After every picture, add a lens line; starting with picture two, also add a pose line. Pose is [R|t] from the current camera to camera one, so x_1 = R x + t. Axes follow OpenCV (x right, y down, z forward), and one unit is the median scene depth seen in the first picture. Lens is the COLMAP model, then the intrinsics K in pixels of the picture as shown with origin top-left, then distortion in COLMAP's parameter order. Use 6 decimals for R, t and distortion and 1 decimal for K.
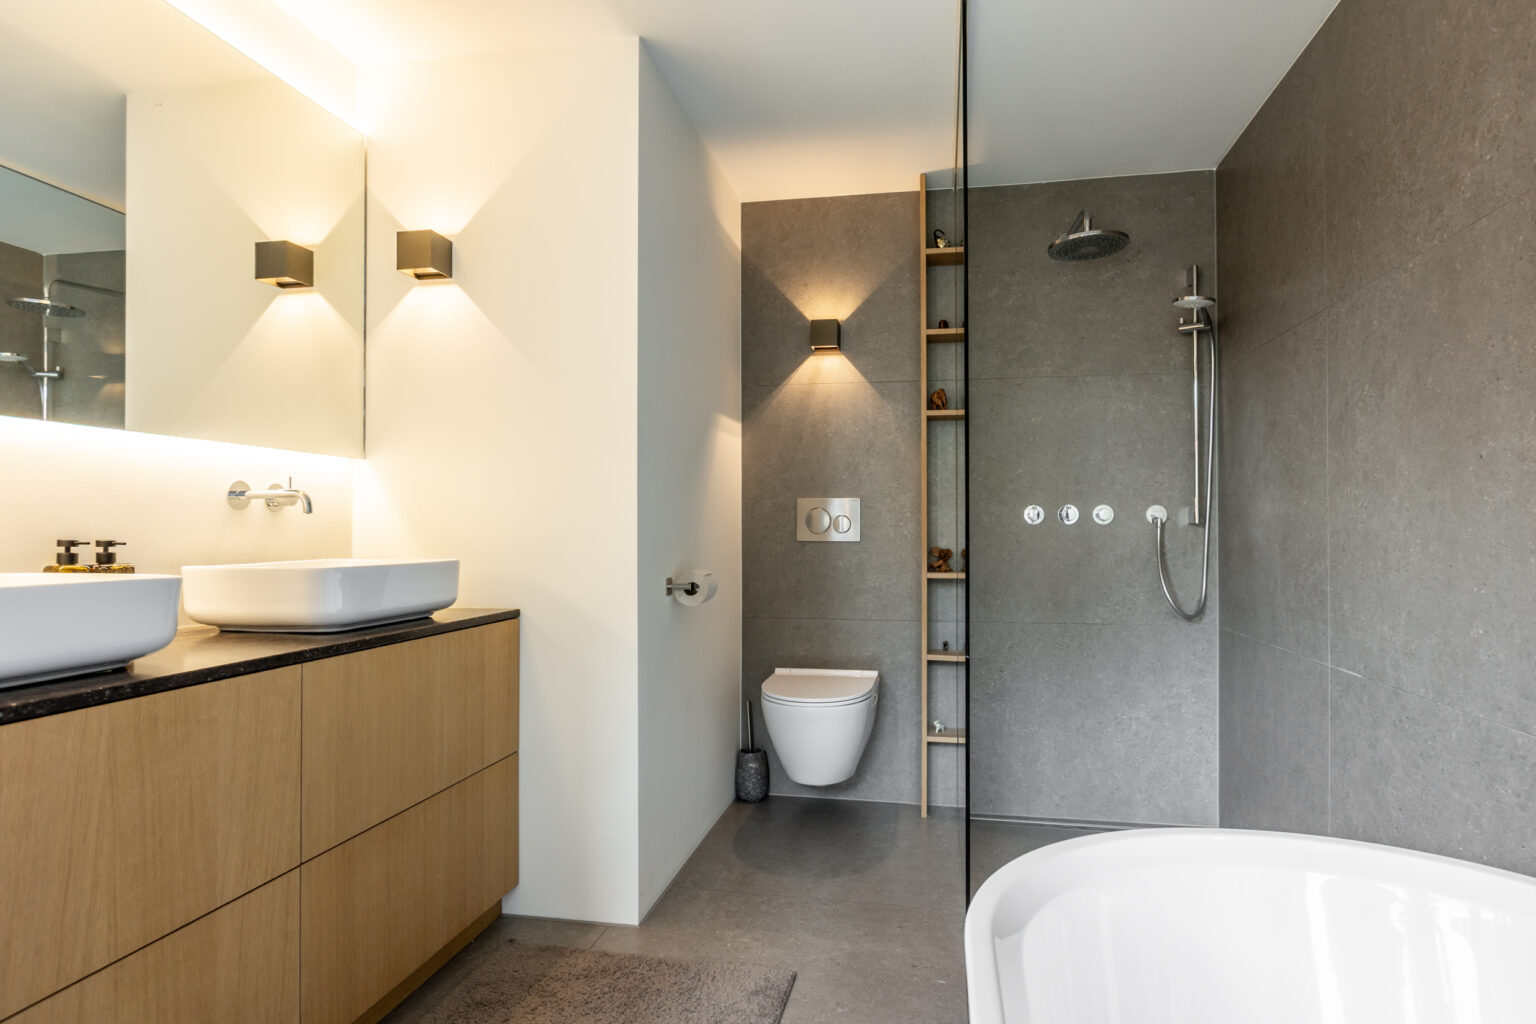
lens RADIAL K [[868.8, 0, 768.7], [0, 868.8, 516.3], [0, 0, 1]] dist [-0.013540, 0.002896]
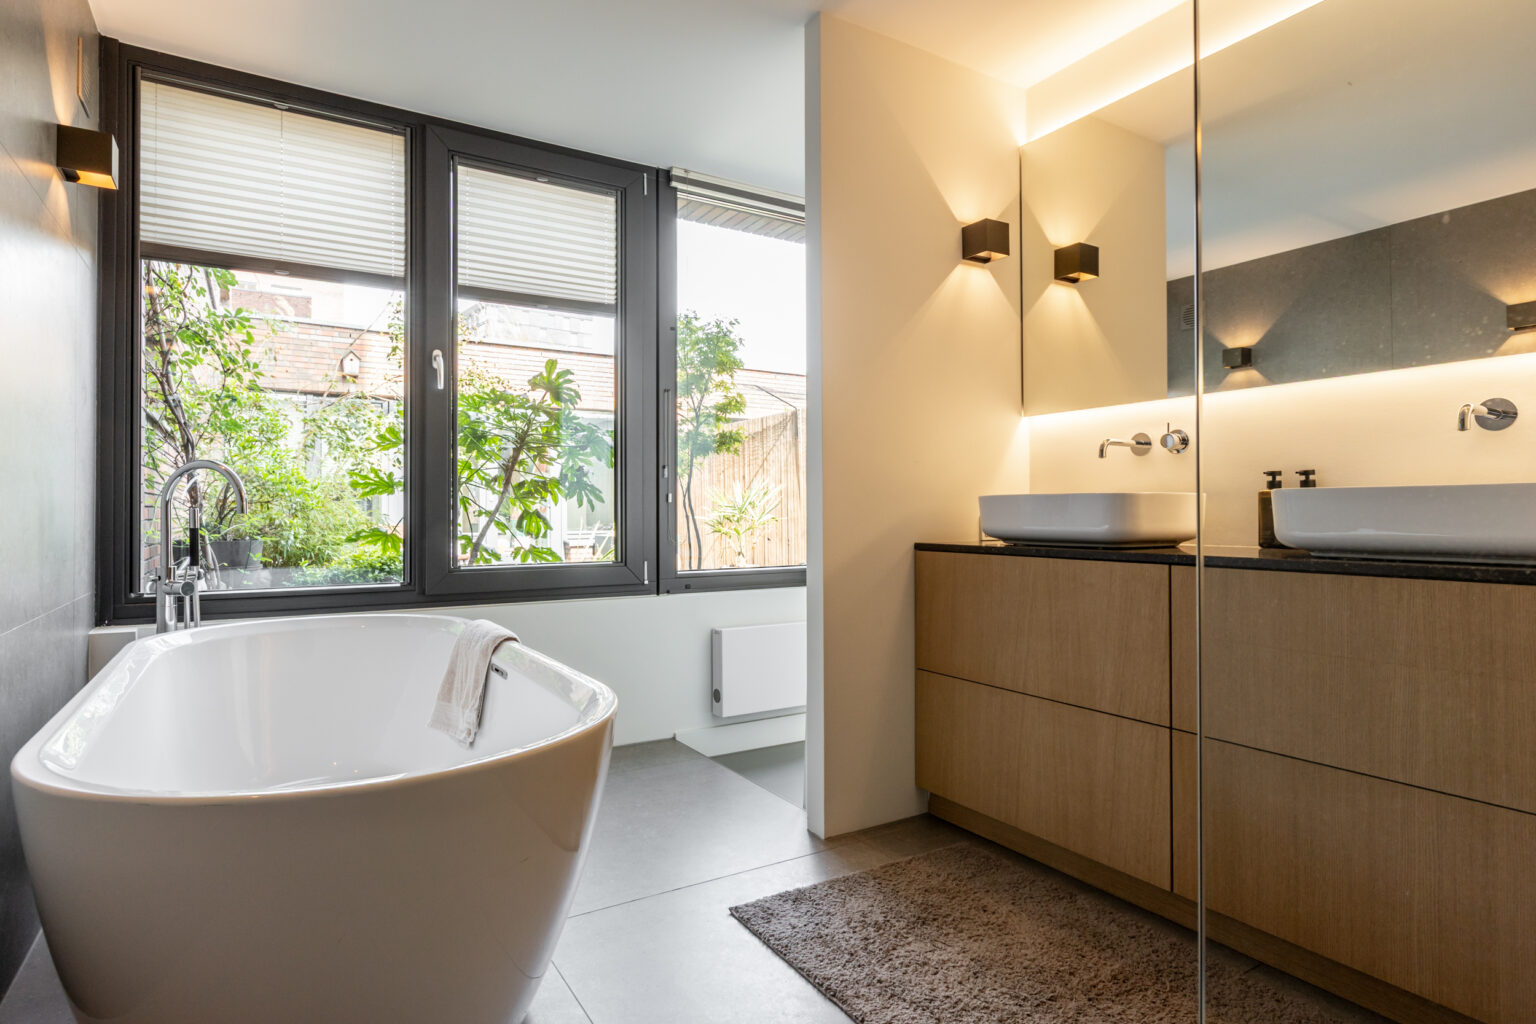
lens RADIAL K [[834.0, 0, 768.6], [0, 834.0, 511.3], [0, 0, 1]] dist [-0.000195, 0.000012]
pose [[-0.739137, -0.001008, -0.673555, 0.692416], [0.007790, 0.999919, -0.010045, 0.103888], [0.673510, -0.012672, -0.739069, 1.524283]]
